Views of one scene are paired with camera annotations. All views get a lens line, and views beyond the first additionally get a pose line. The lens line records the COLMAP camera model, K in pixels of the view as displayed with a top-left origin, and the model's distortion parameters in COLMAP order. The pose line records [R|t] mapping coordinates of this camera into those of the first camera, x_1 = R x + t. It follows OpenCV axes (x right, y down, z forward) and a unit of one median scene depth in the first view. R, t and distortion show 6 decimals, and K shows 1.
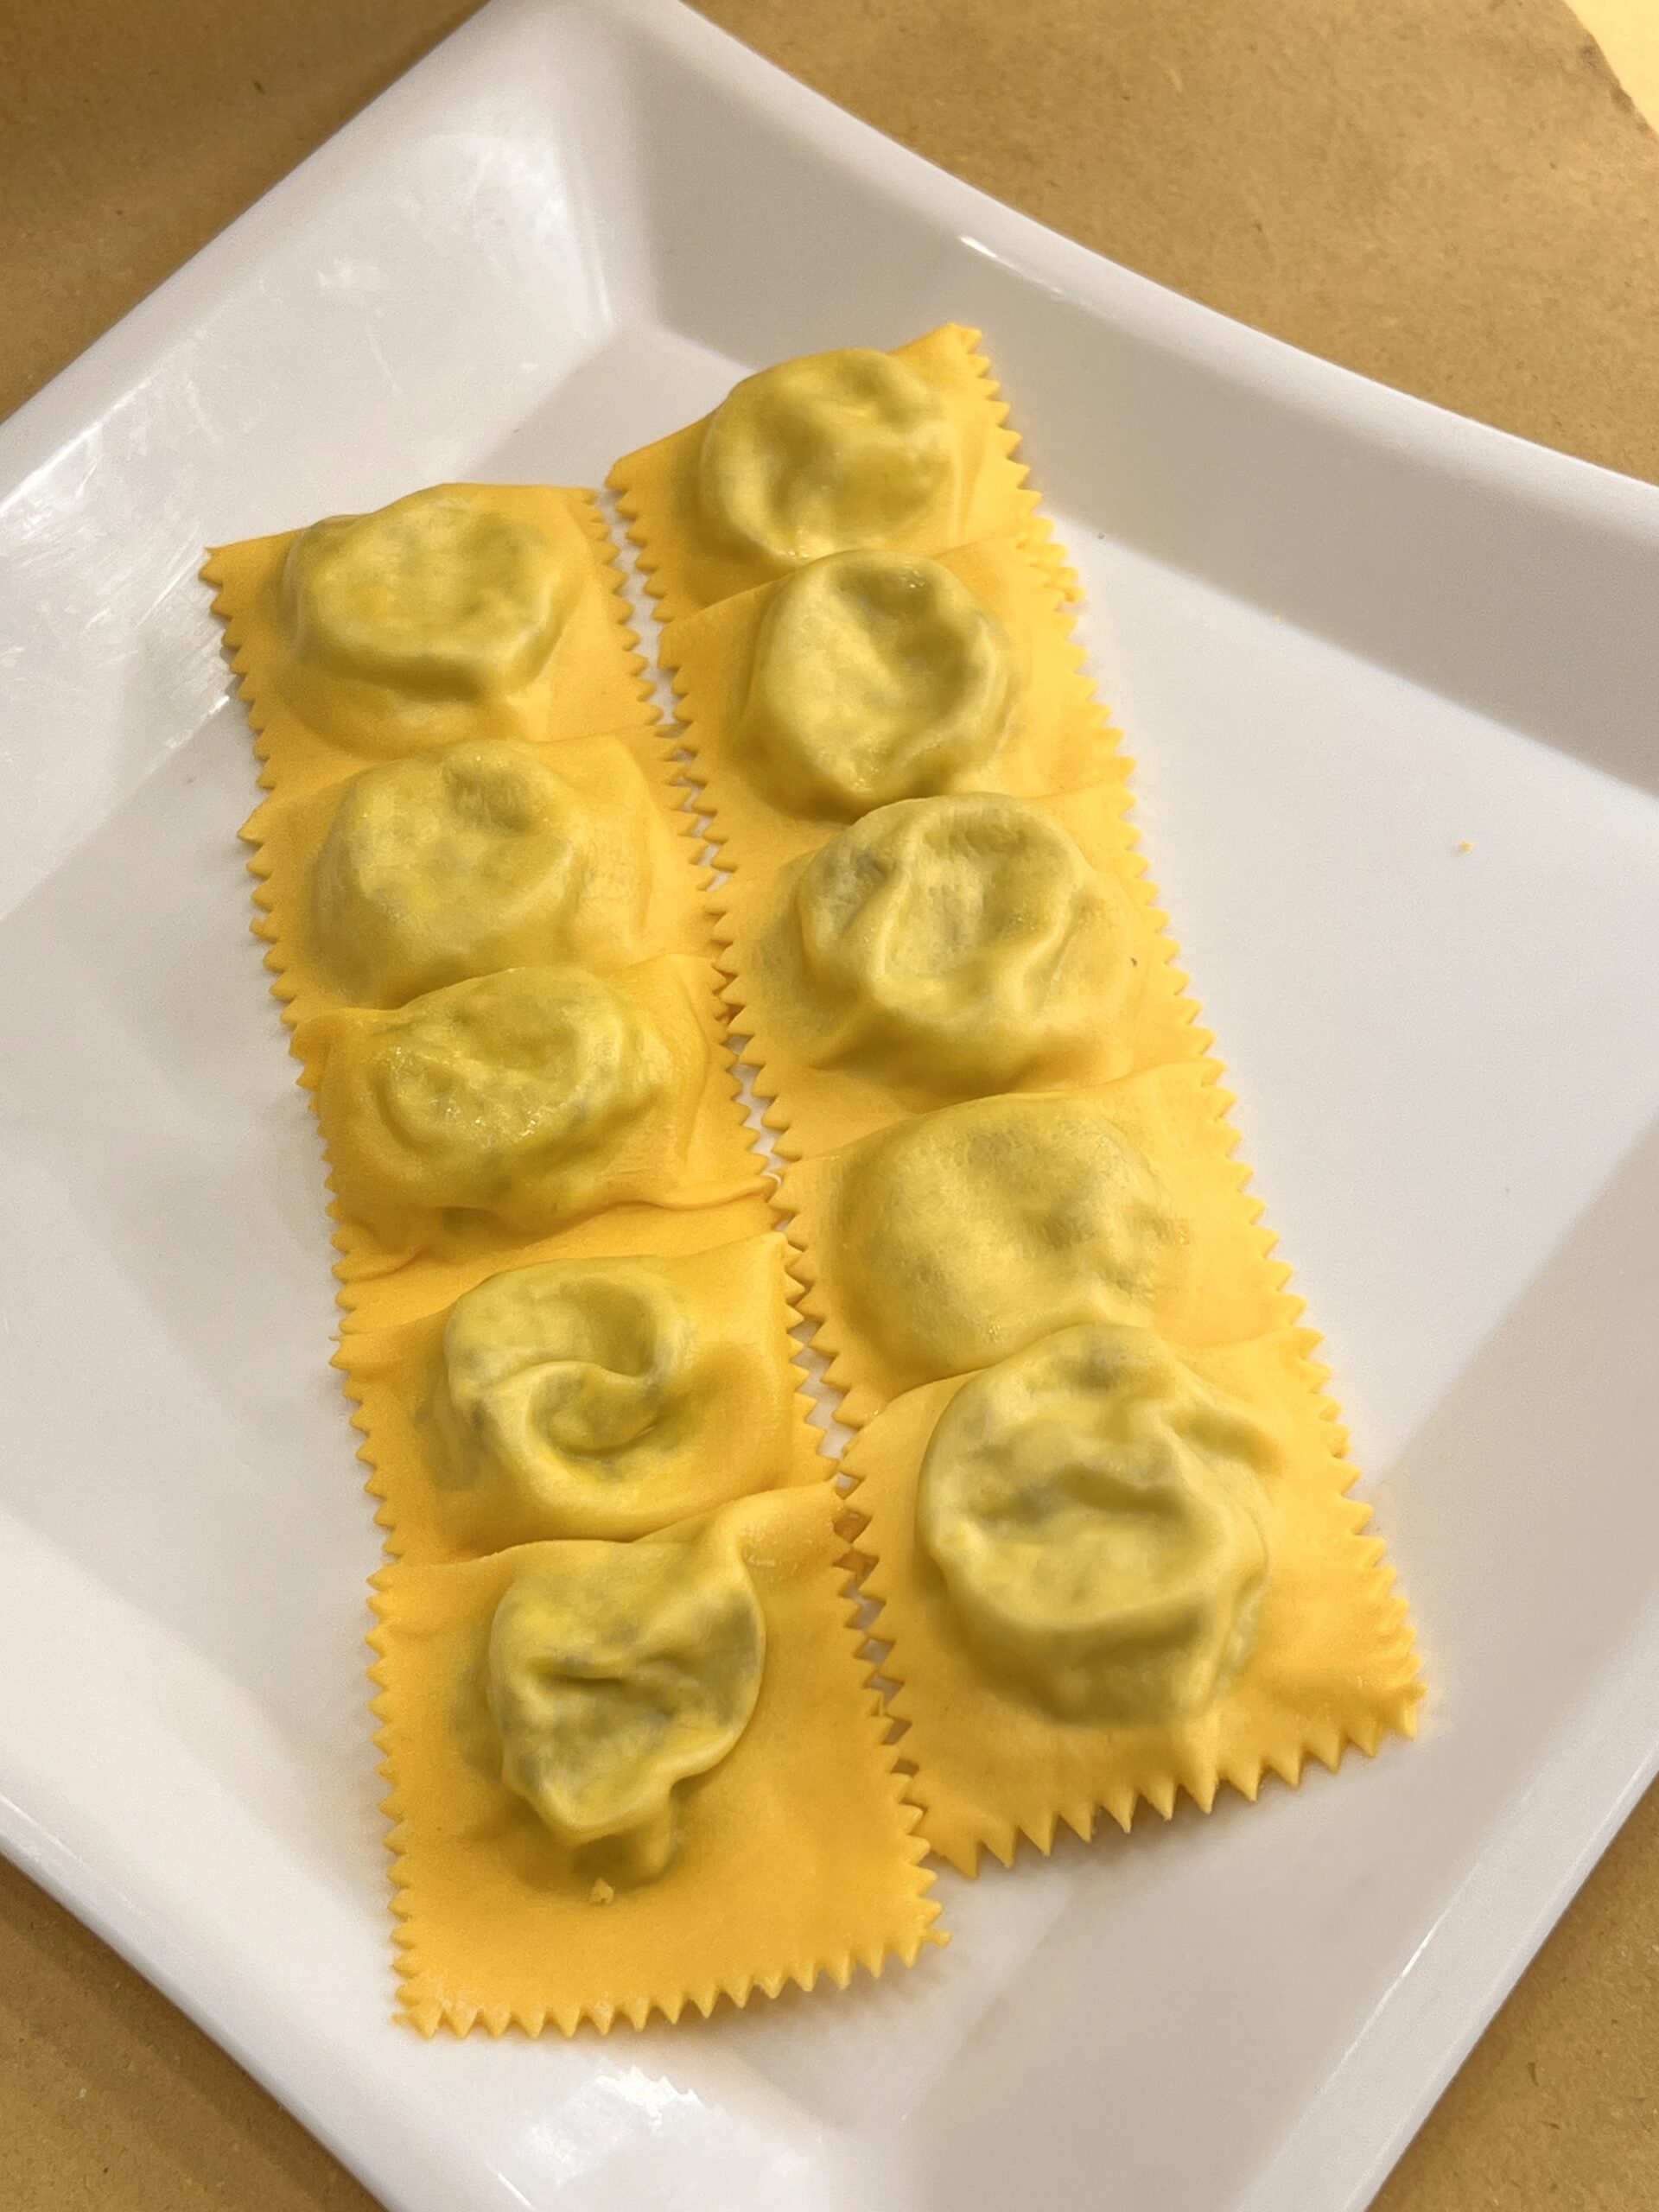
lens RADIAL K [[3355.0, 0, 829.5], [0, 3355.0, 1106.0], [0, 0, 1]] dist [0.021068, -0.140578]
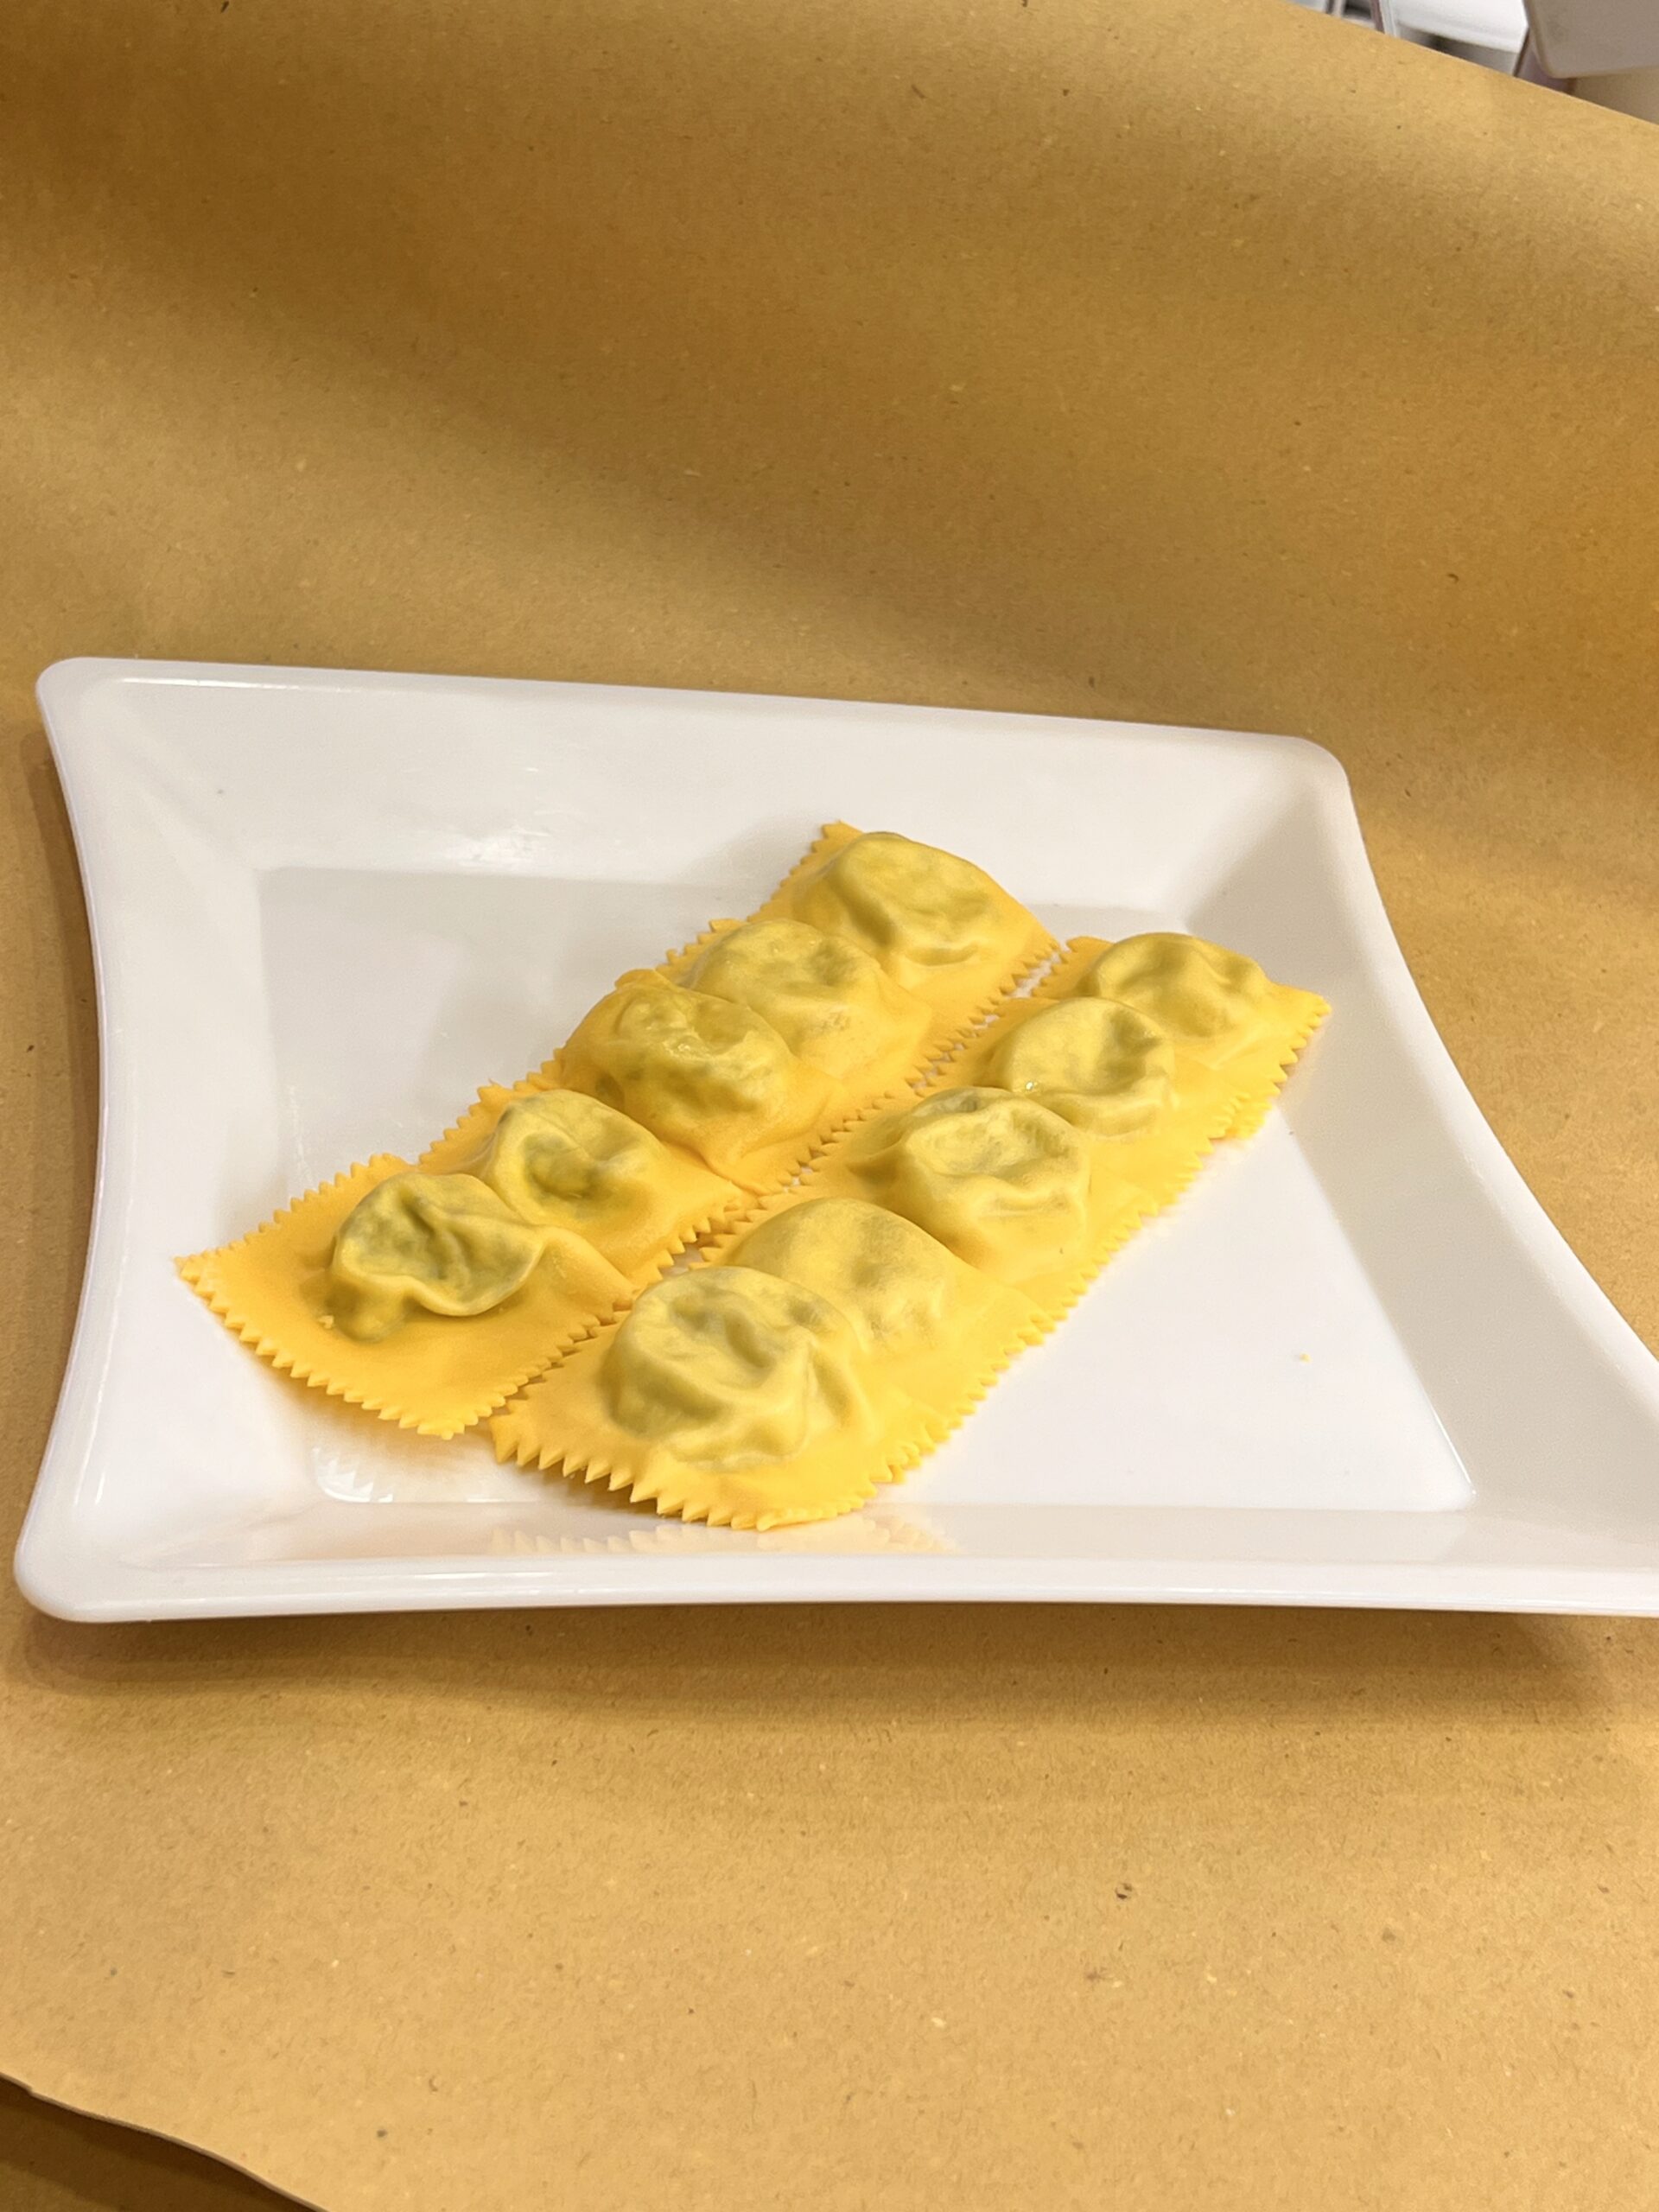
lens RADIAL K [[3328.3, 0, 878.9], [0, 3328.3, 1107.8], [0, 0, 1]] dist [-0.003681, -0.083640]
pose [[0.717522, 0.554876, -0.421041, 0.604615], [-0.680174, 0.688417, -0.251885, 0.328792], [0.150087, 0.467114, 0.871366, -0.280569]]
